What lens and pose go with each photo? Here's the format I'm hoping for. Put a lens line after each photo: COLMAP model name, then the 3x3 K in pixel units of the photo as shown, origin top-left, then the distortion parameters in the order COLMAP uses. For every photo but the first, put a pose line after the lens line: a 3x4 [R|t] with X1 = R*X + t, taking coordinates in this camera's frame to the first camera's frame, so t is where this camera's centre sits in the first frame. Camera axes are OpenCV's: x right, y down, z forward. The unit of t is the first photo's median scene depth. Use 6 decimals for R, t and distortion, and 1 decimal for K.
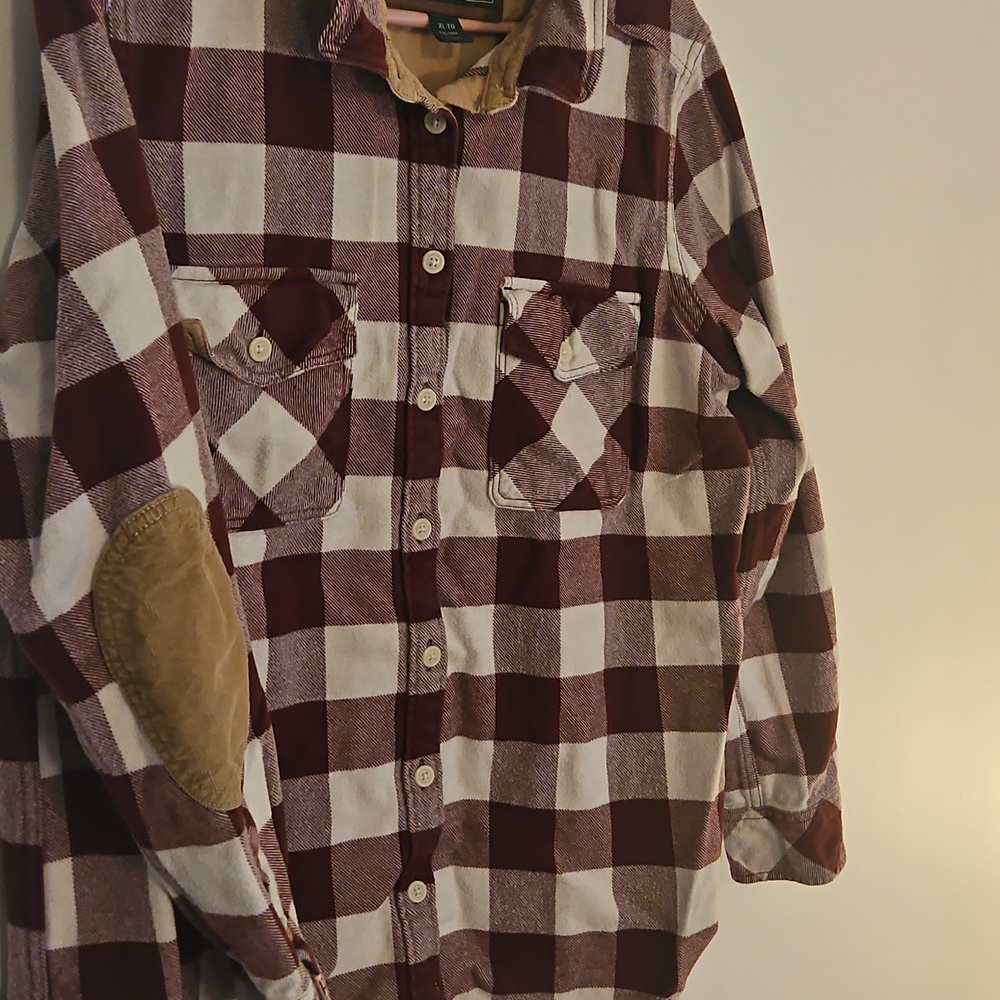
lens RADIAL K [[1486.3, 0, 477.9], [0, 1486.3, 500.0], [0, 0, 1]] dist [0.106210, -0.190843]
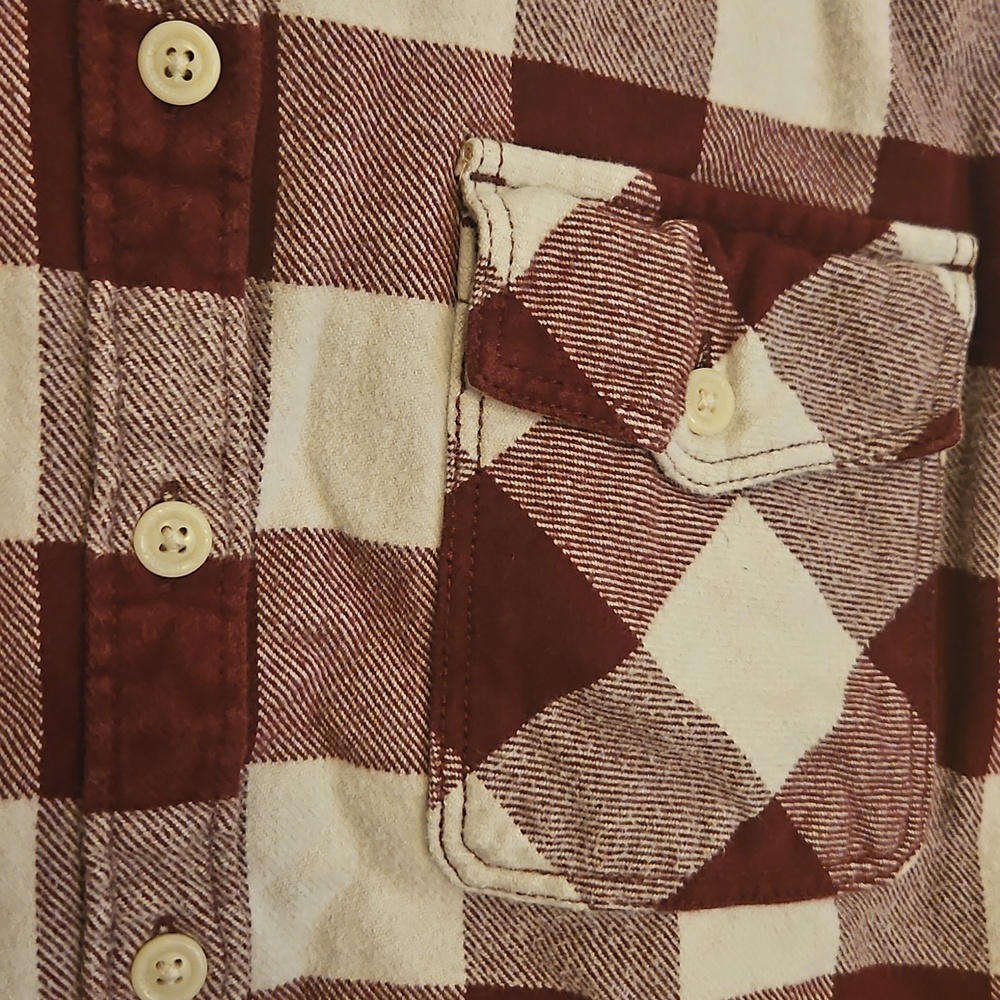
lens RADIAL K [[1486.3, 0, 477.9], [0, 1486.3, 500.0], [0, 0, 1]] dist [0.106210, -0.190843]
pose [[0.964362, 0.021534, -0.263709, 0.096930], [-0.044991, 0.995514, -0.083235, -0.050785], [0.260734, 0.092133, 0.961004, 0.696694]]
